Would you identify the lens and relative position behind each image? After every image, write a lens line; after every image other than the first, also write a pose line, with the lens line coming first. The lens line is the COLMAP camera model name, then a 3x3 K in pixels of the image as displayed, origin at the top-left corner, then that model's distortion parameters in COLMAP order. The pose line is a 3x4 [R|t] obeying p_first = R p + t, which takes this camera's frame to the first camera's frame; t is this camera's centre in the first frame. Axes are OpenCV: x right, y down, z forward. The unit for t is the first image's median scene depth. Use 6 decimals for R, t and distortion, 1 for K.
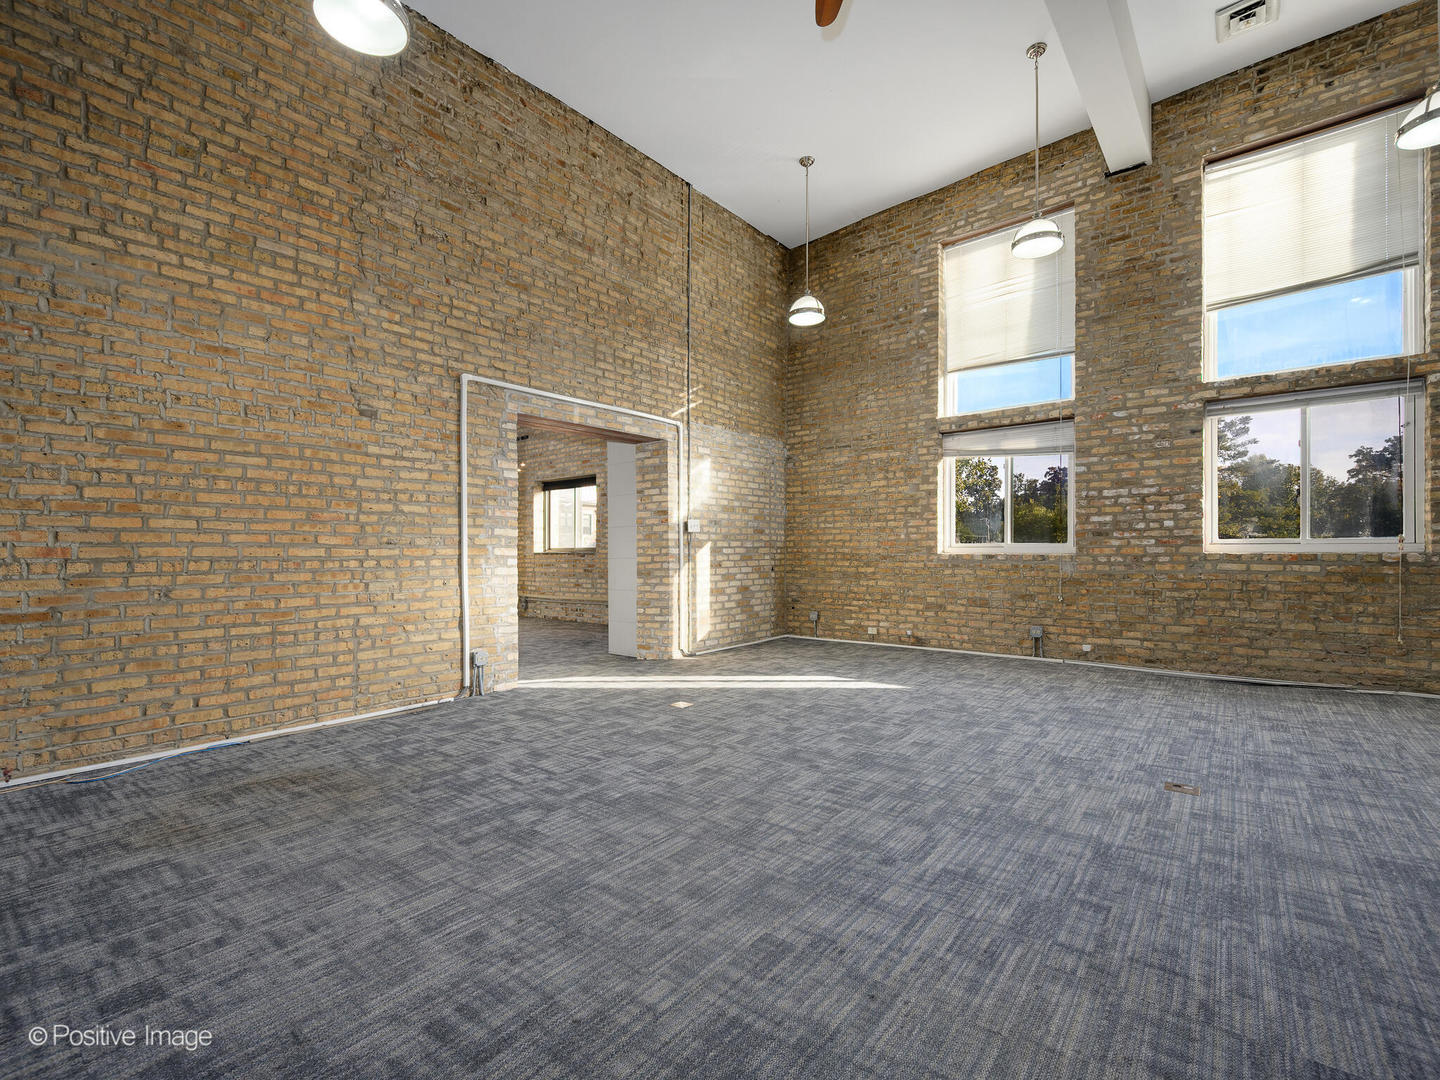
lens RADIAL K [[648.8, 0, 715.1], [0, 648.8, 547.8], [0, 0, 1]] dist [0.000676, 0.000434]
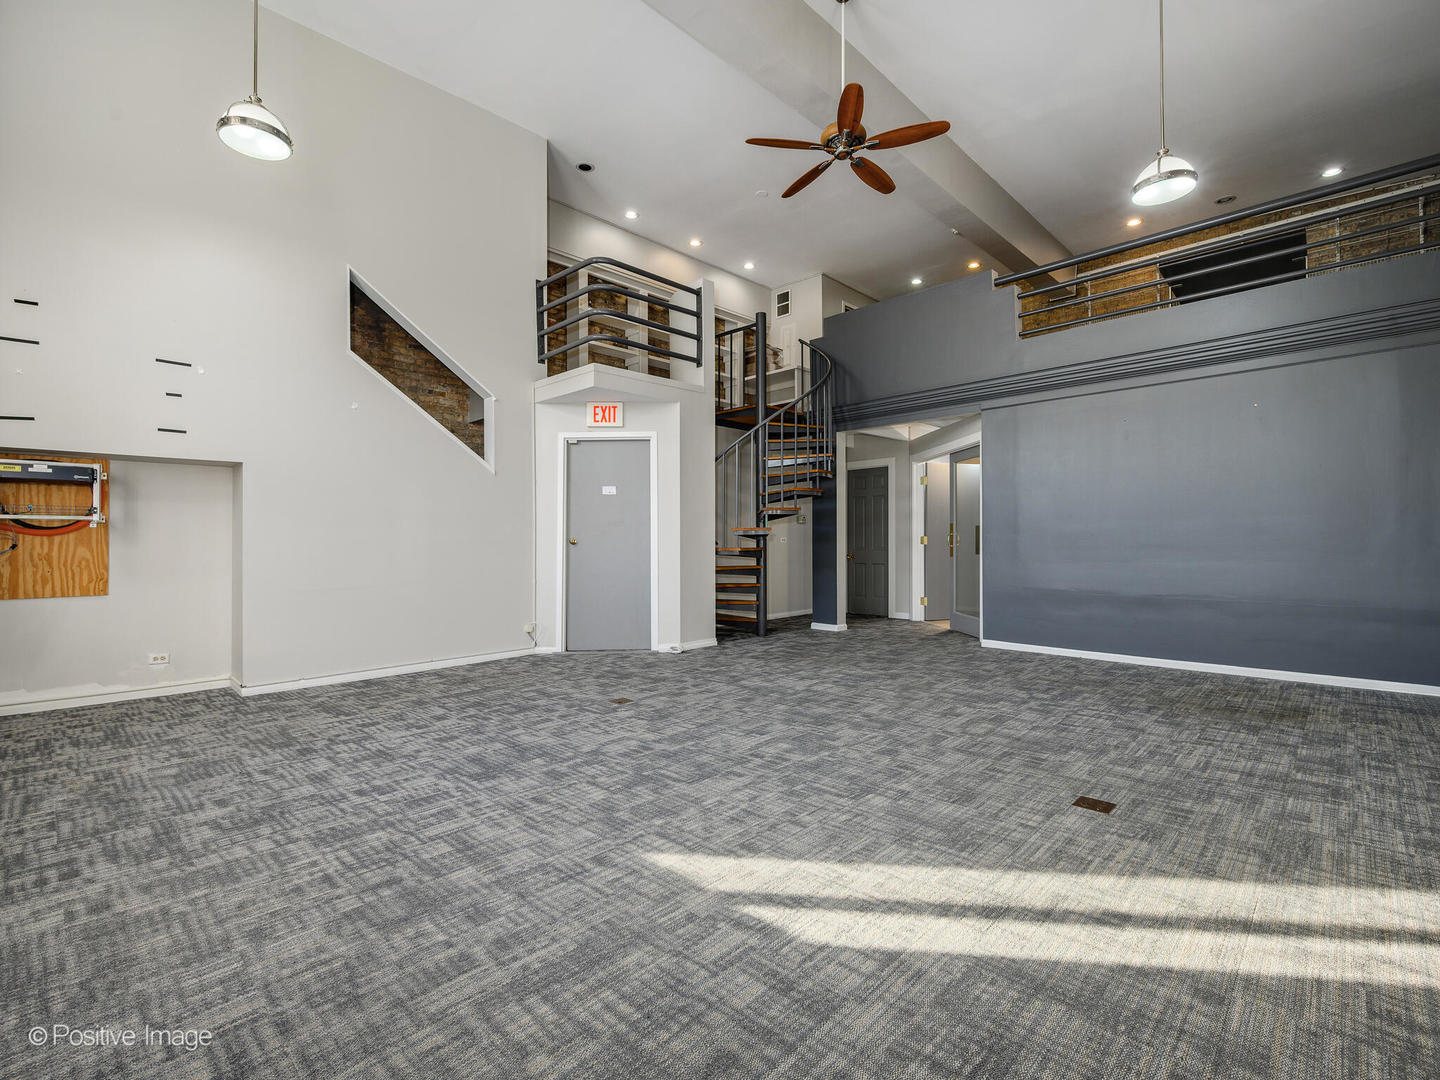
lens RADIAL K [[648.8, 0, 715.1], [0, 648.8, 547.8], [0, 0, 1]] dist [0.000676, 0.000434]
pose [[-0.995047, 0.013082, 0.098541, 0.296895], [0.013422, 0.999906, 0.002784, 0.008963], [-0.098495, 0.004093, -0.995129, 2.129903]]
